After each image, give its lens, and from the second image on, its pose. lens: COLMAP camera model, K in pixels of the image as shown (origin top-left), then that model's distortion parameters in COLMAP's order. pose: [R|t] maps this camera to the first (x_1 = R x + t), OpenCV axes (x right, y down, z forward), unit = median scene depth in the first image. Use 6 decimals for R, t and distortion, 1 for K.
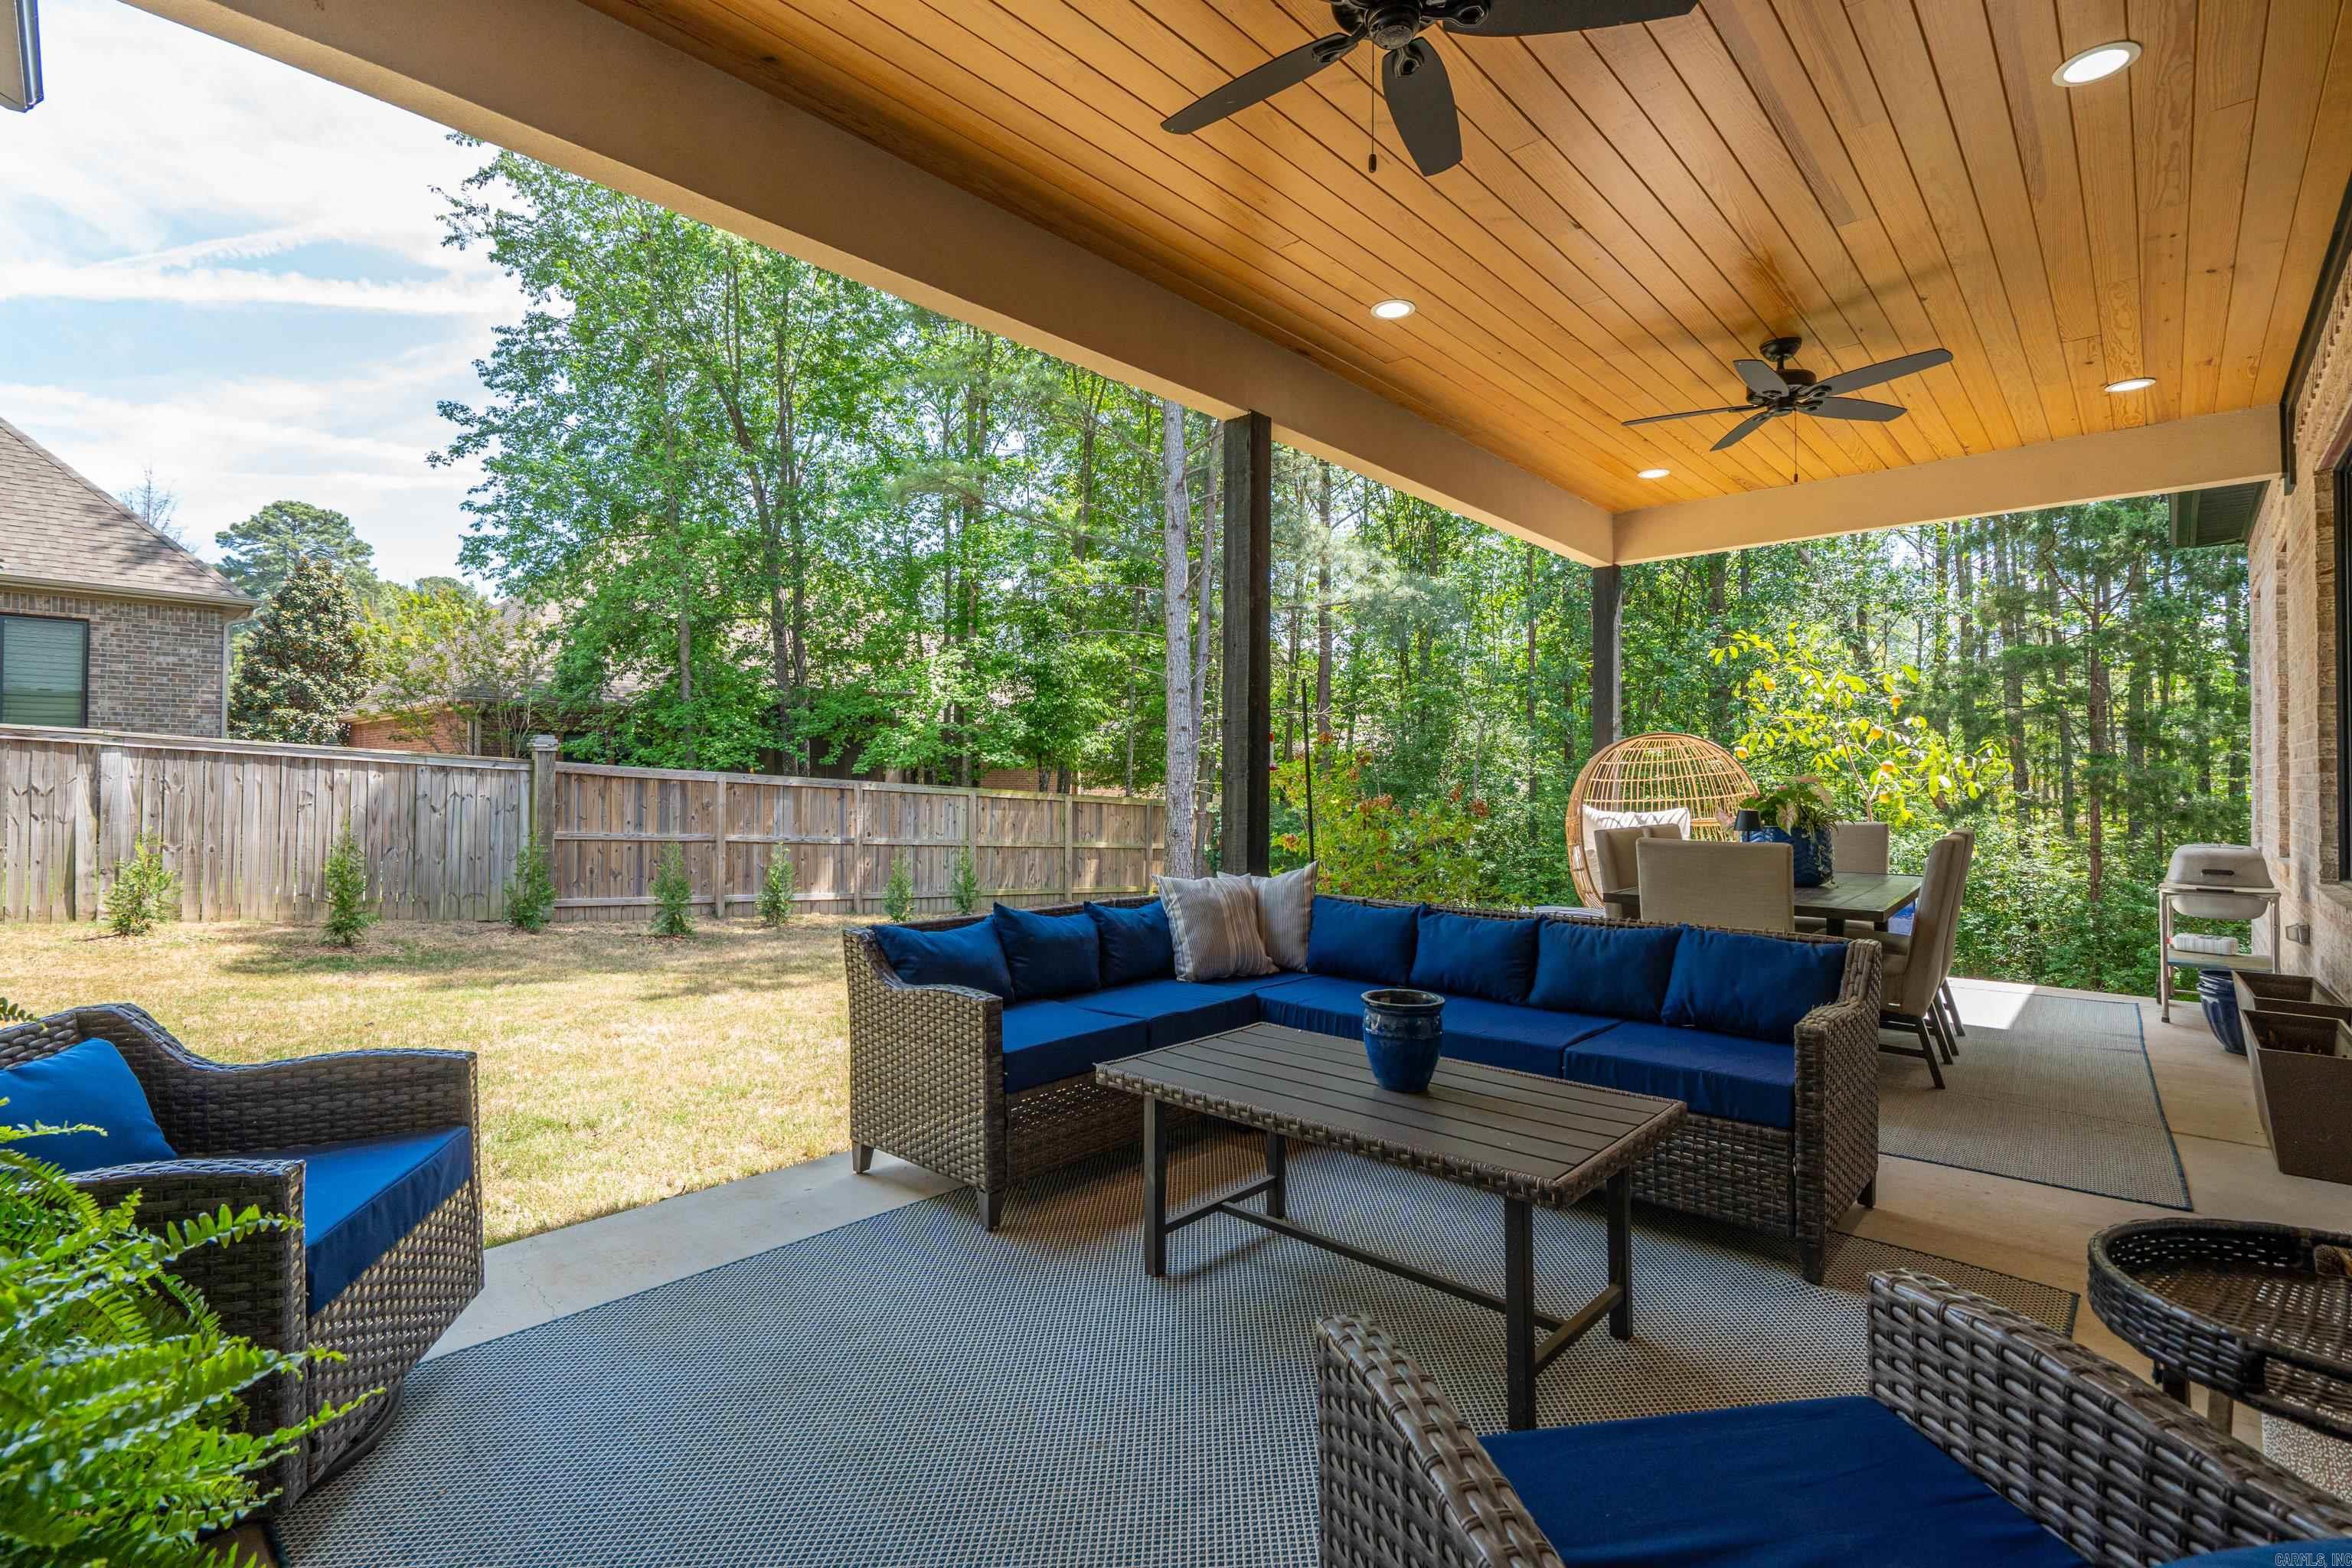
lens RADIAL K [[1090.3, 0, 1176.0], [0, 1090.3, 784.0], [0, 0, 1]] dist [-0.011566, 0.006930]
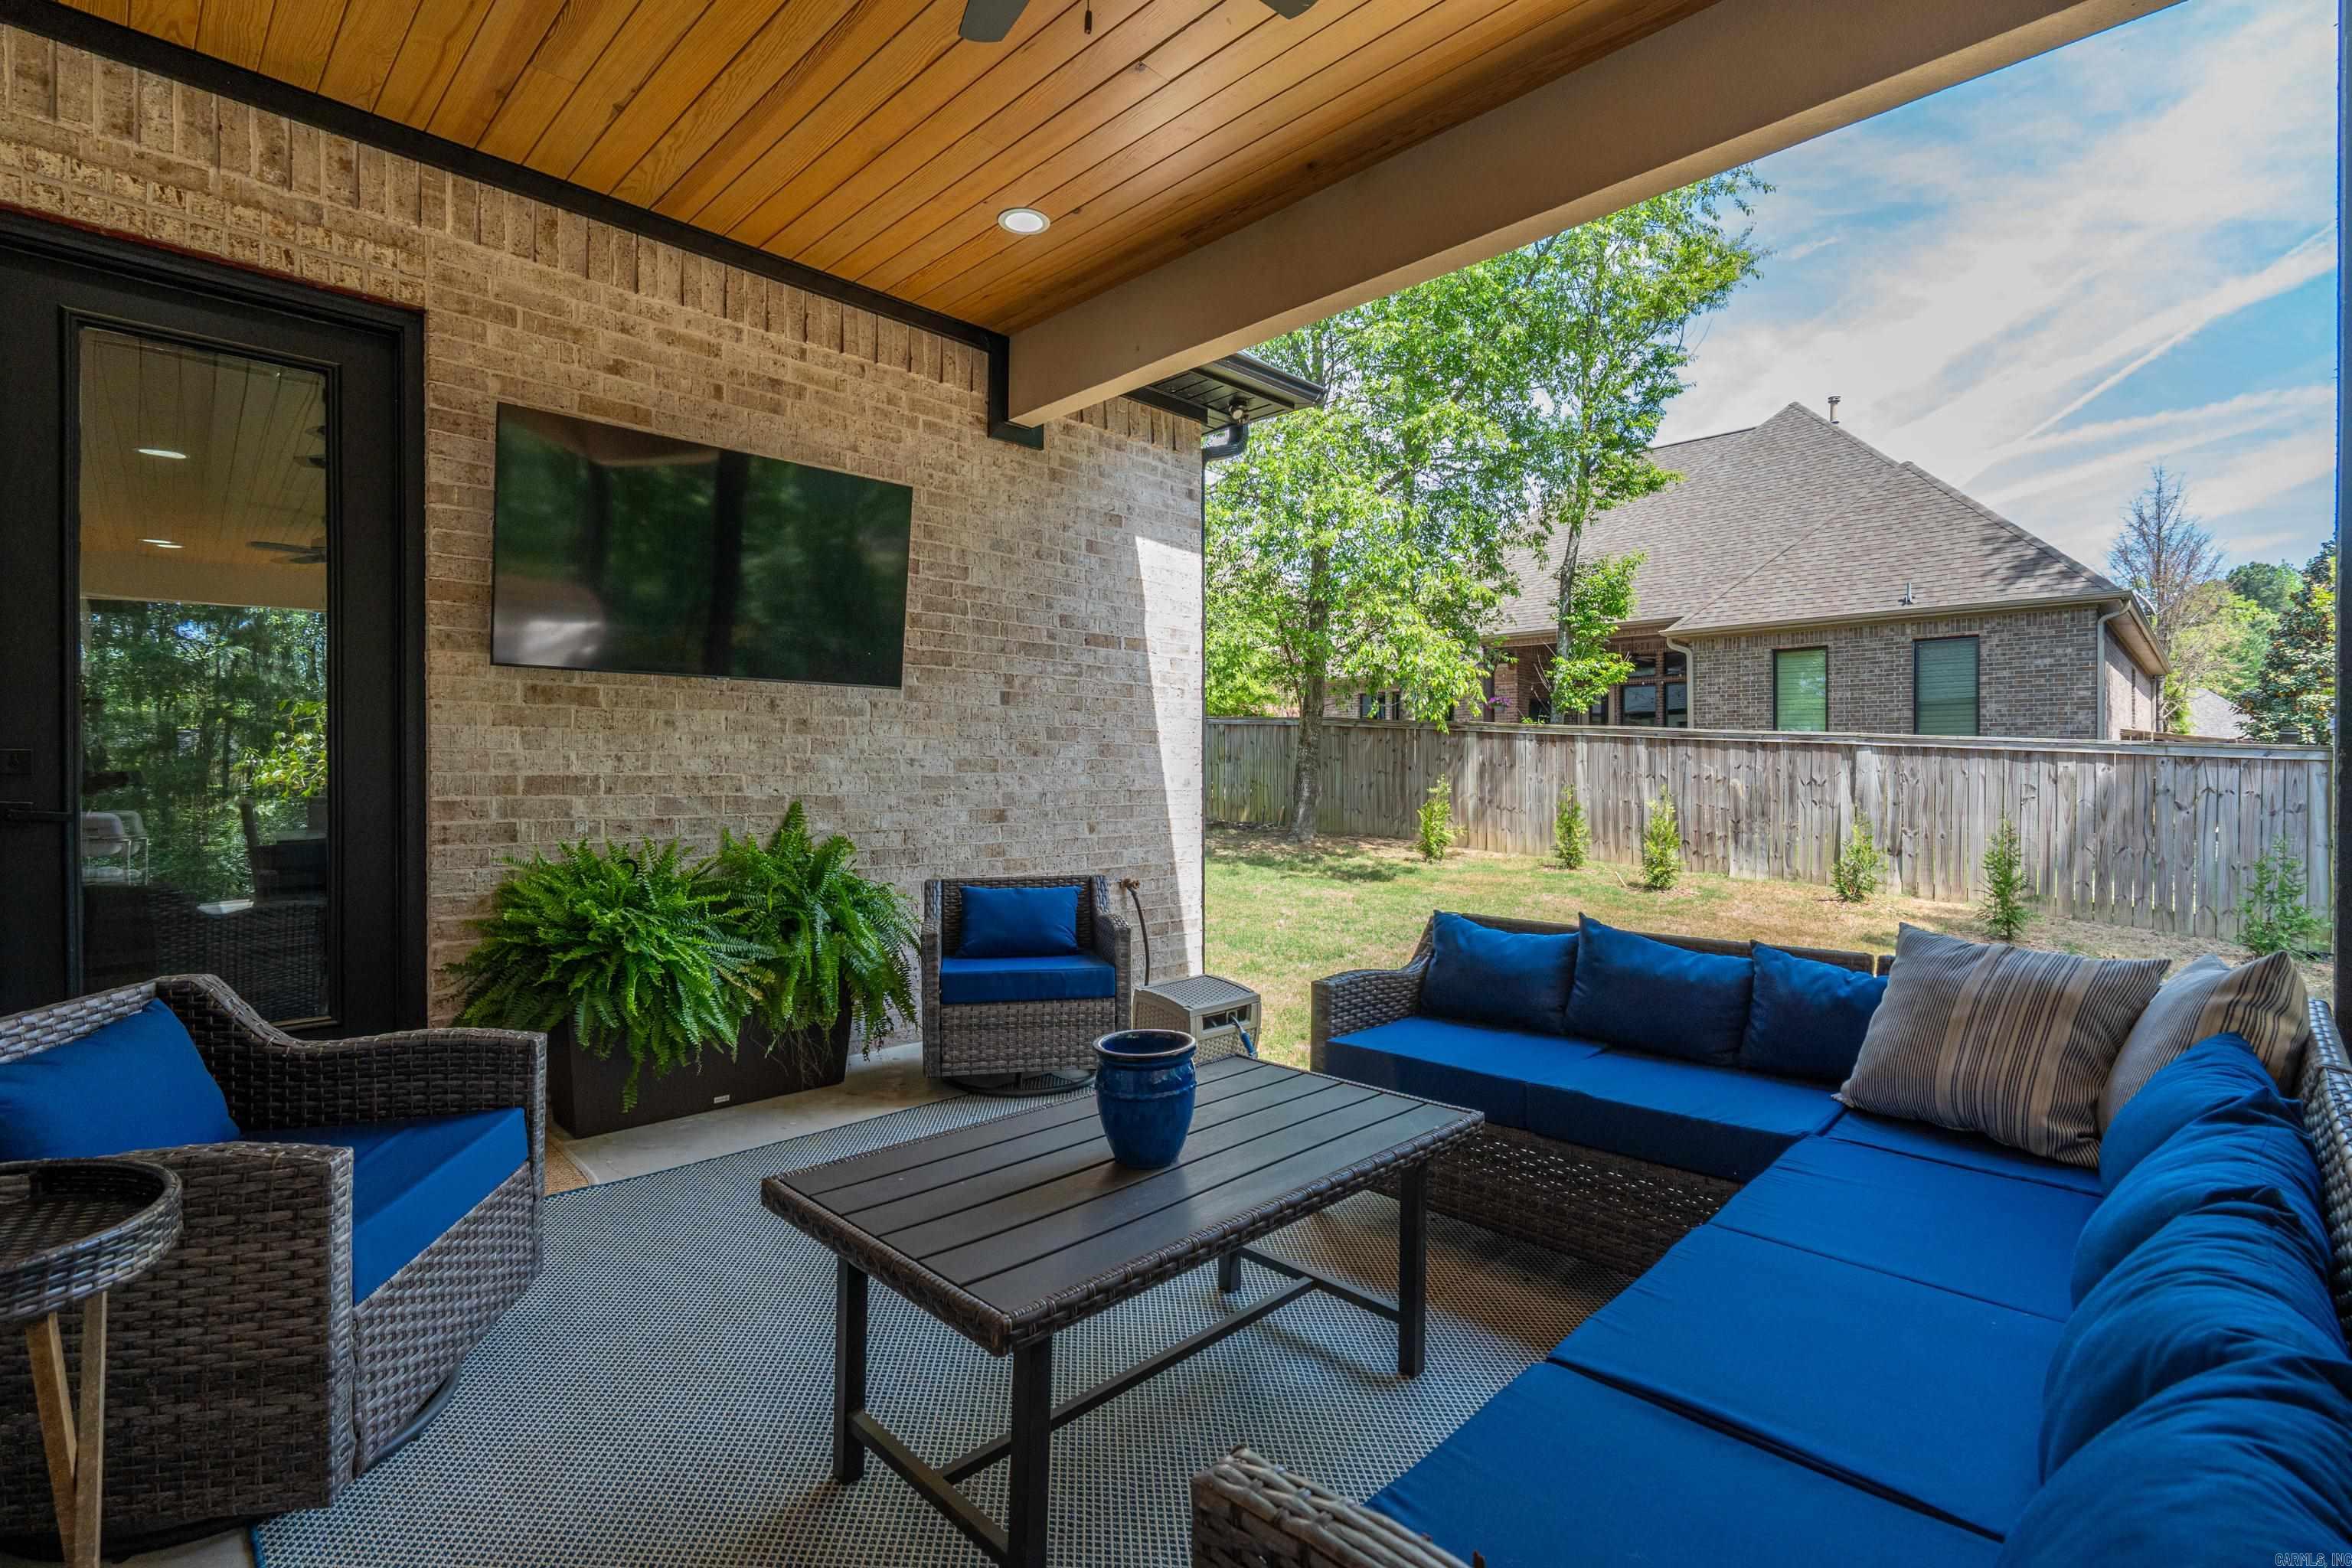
lens RADIAL K [[1090.3, 0, 1176.0], [0, 1090.3, 784.0], [0, 0, 1]] dist [-0.011566, 0.006930]
pose [[-0.046059, 0.006459, -0.998918, 0.233091], [-0.003504, 0.999972, 0.006627, 0.002345], [0.998933, 0.003806, -0.046035, 0.253178]]
